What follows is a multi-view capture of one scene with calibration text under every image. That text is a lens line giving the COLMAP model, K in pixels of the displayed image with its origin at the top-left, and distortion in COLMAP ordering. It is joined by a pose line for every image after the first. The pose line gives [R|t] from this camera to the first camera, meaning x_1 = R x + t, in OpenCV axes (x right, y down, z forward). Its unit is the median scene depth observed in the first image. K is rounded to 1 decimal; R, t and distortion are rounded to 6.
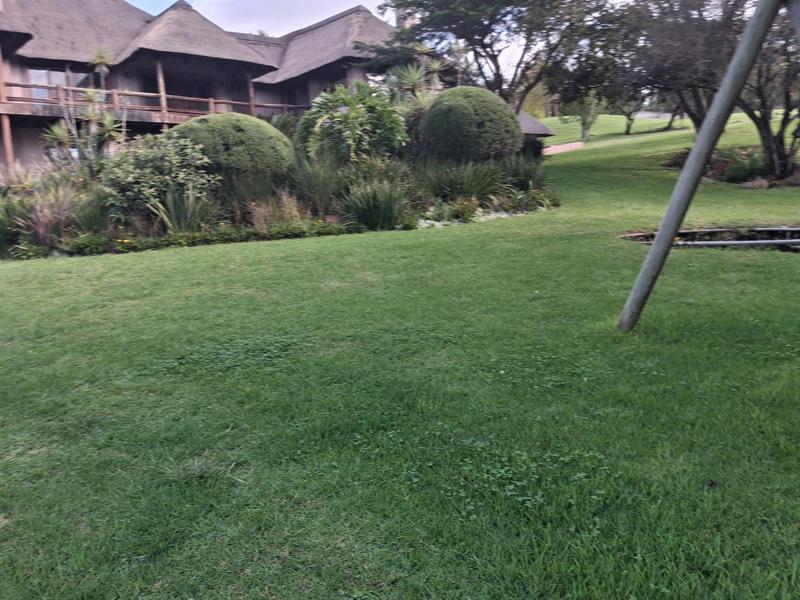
lens RADIAL K [[621.9, 0, 393.6], [0, 621.9, 300.5], [0, 0, 1]] dist [0.039618, -0.084045]
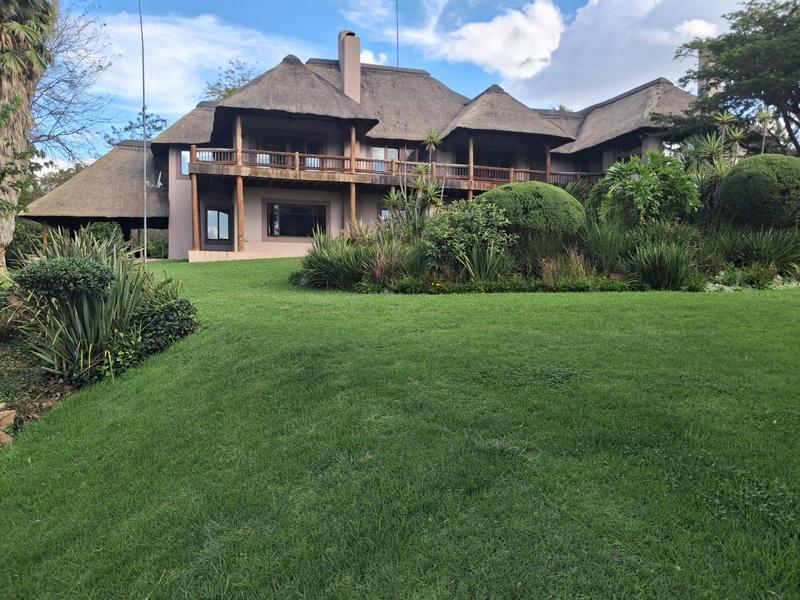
lens RADIAL K [[621.9, 0, 393.6], [0, 621.9, 300.5], [0, 0, 1]] dist [0.039618, -0.084045]
pose [[0.905120, 0.073469, -0.418760, 0.008066], [-0.113603, 0.990936, -0.071691, 0.031084], [0.409698, 0.112461, 0.905263, -0.131643]]
